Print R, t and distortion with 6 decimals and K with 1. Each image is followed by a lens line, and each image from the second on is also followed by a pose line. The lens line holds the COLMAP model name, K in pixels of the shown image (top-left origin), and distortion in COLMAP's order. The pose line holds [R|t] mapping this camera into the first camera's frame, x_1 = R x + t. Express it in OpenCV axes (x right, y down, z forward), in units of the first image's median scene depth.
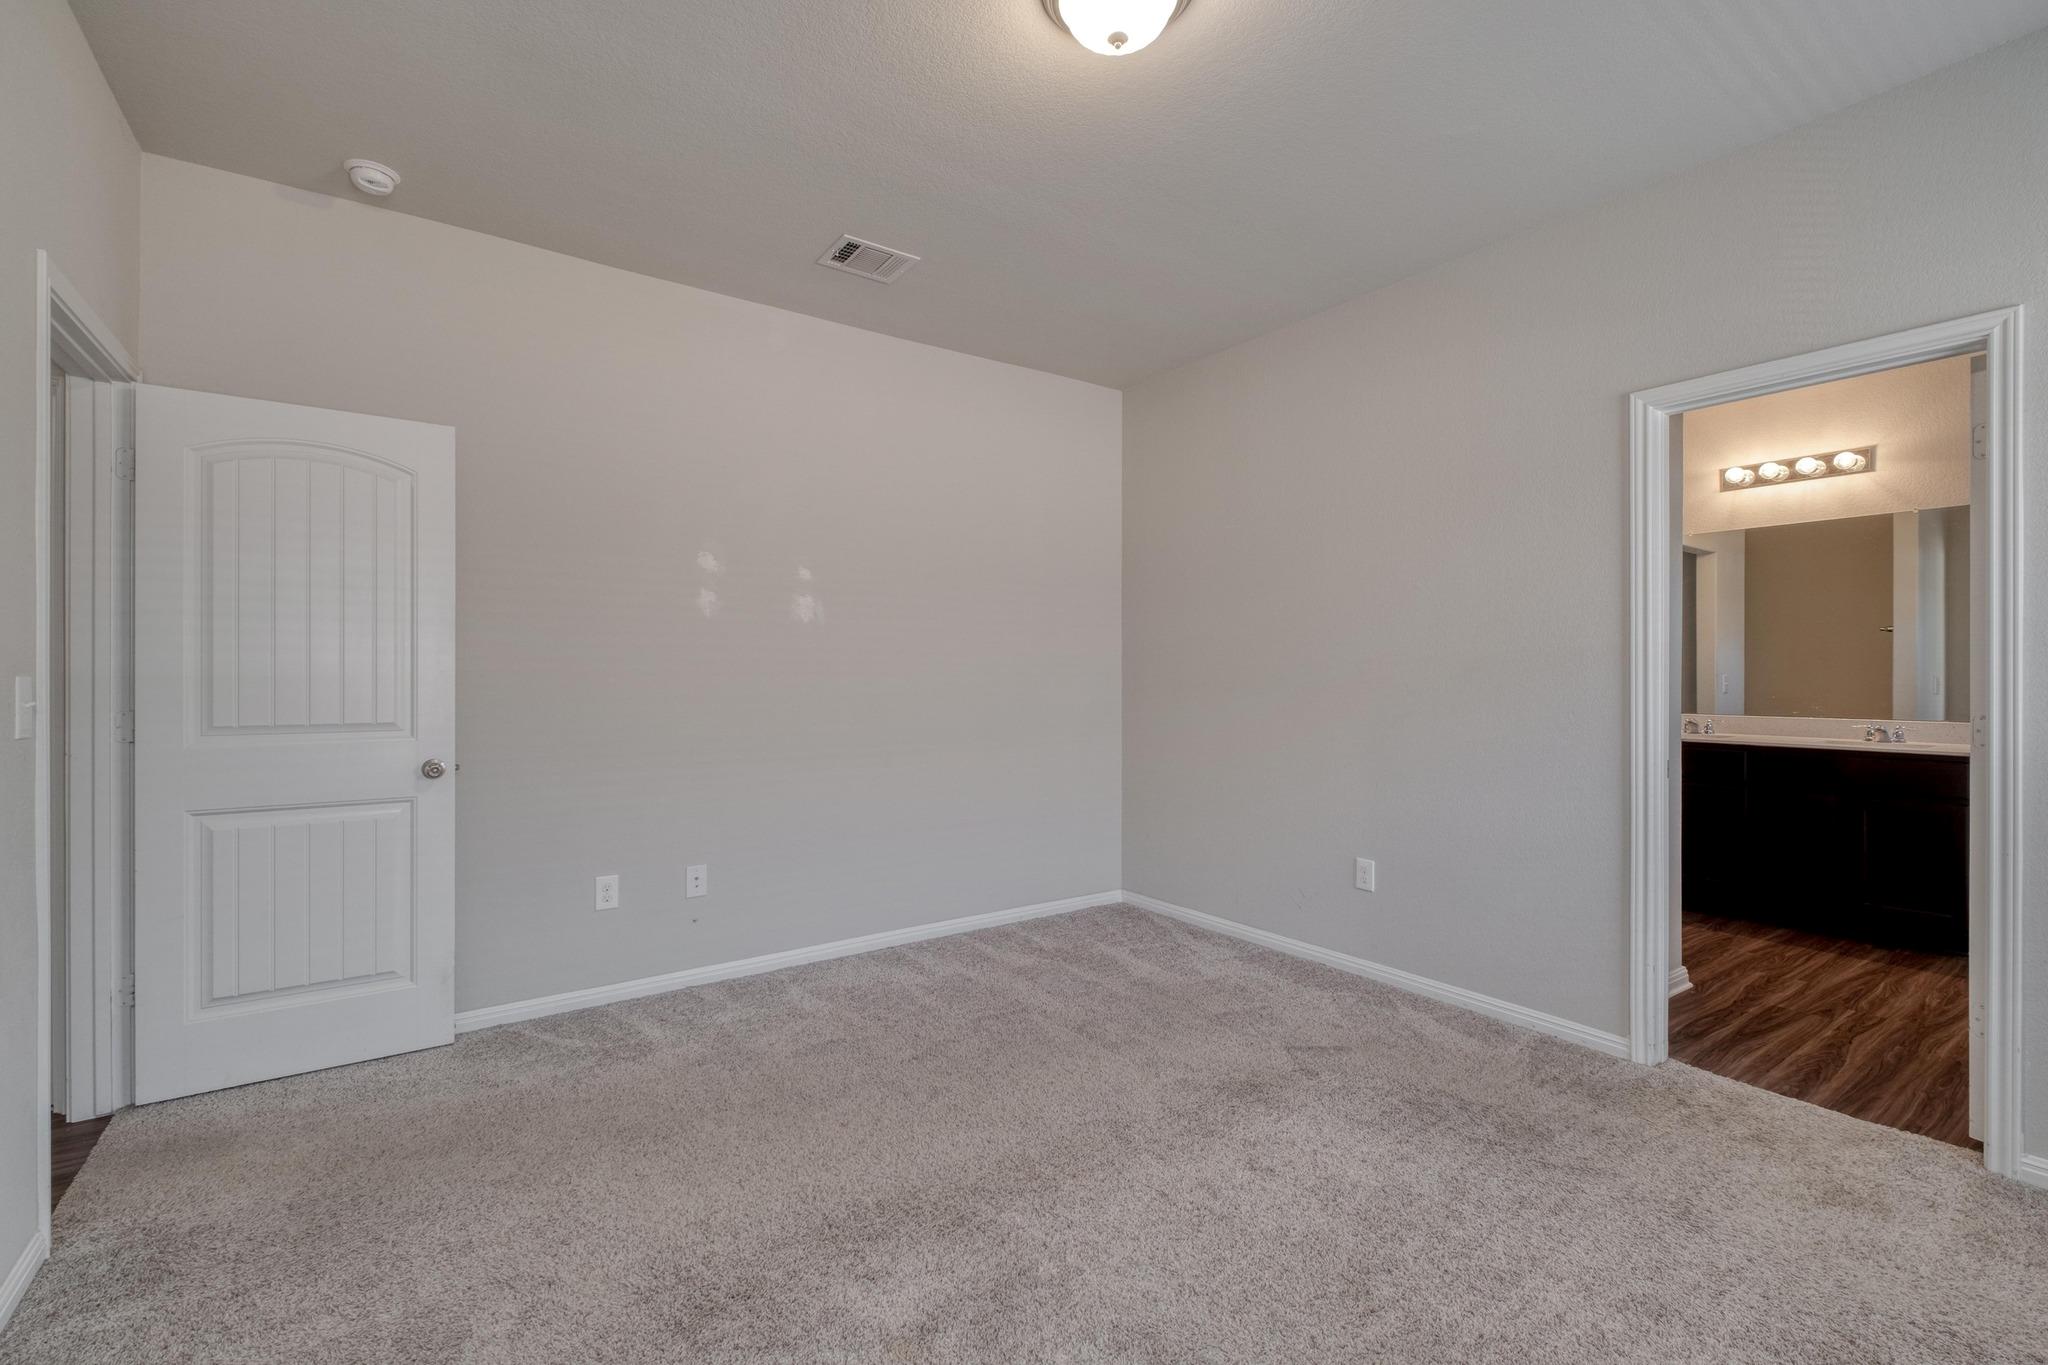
lens RADIAL K [[871.1, 0, 1033.7], [0, 871.1, 672.9], [0, 0, 1]] dist [0.007824, -0.004977]
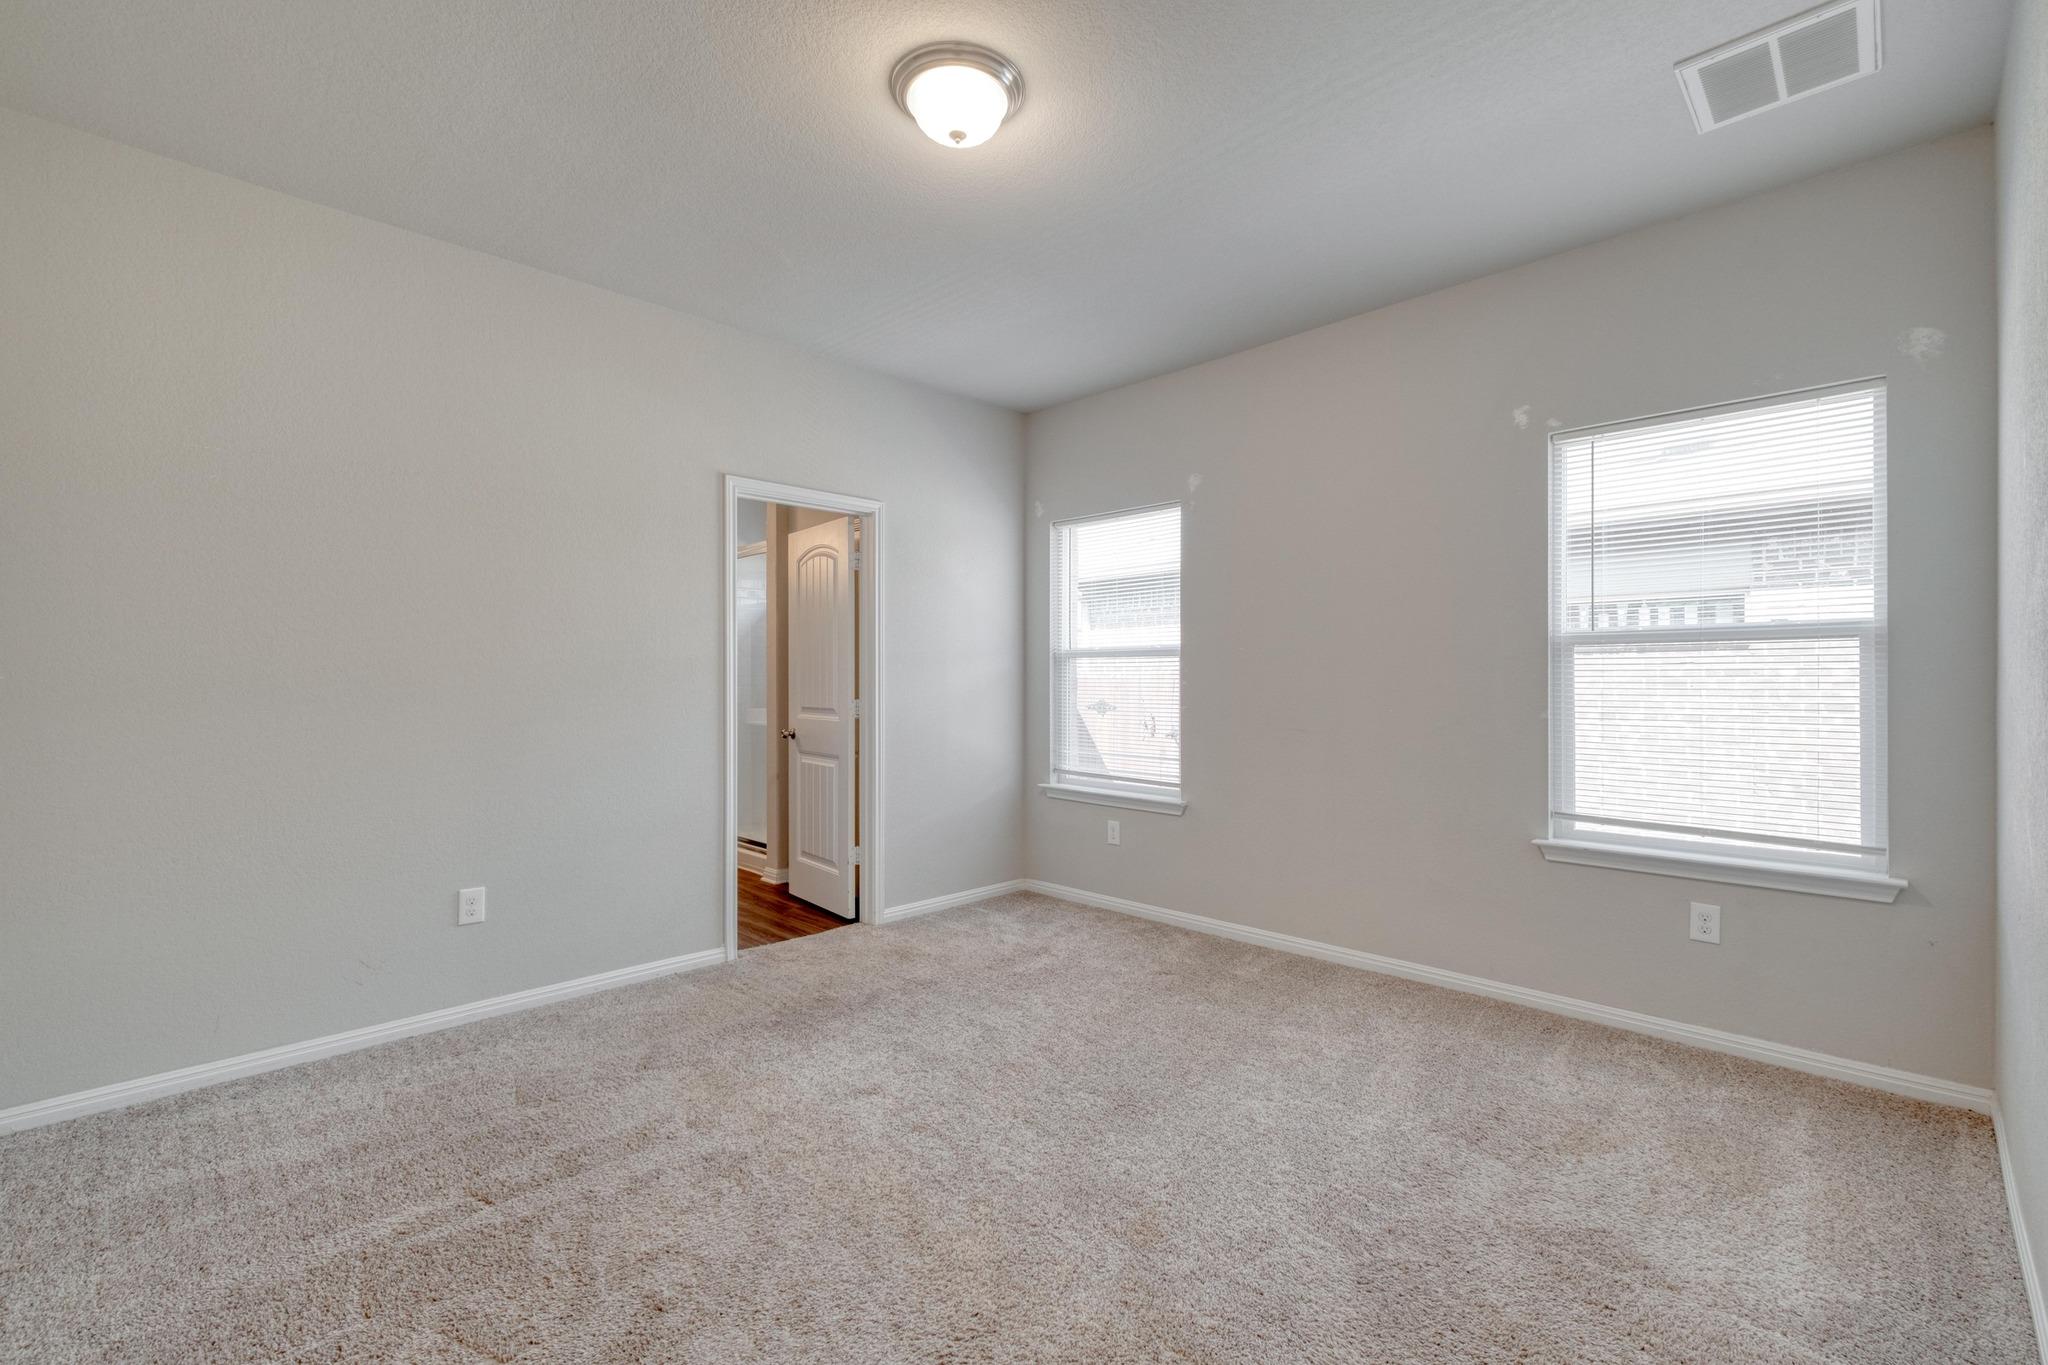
lens RADIAL K [[871.1, 0, 1033.7], [0, 871.1, 672.9], [0, 0, 1]] dist [0.007824, -0.004977]
pose [[-0.152691, 0.003578, 0.988268, -0.701106], [-0.005806, 0.999973, -0.004518, -0.003968], [-0.988257, -0.006428, -0.152666, 0.697398]]
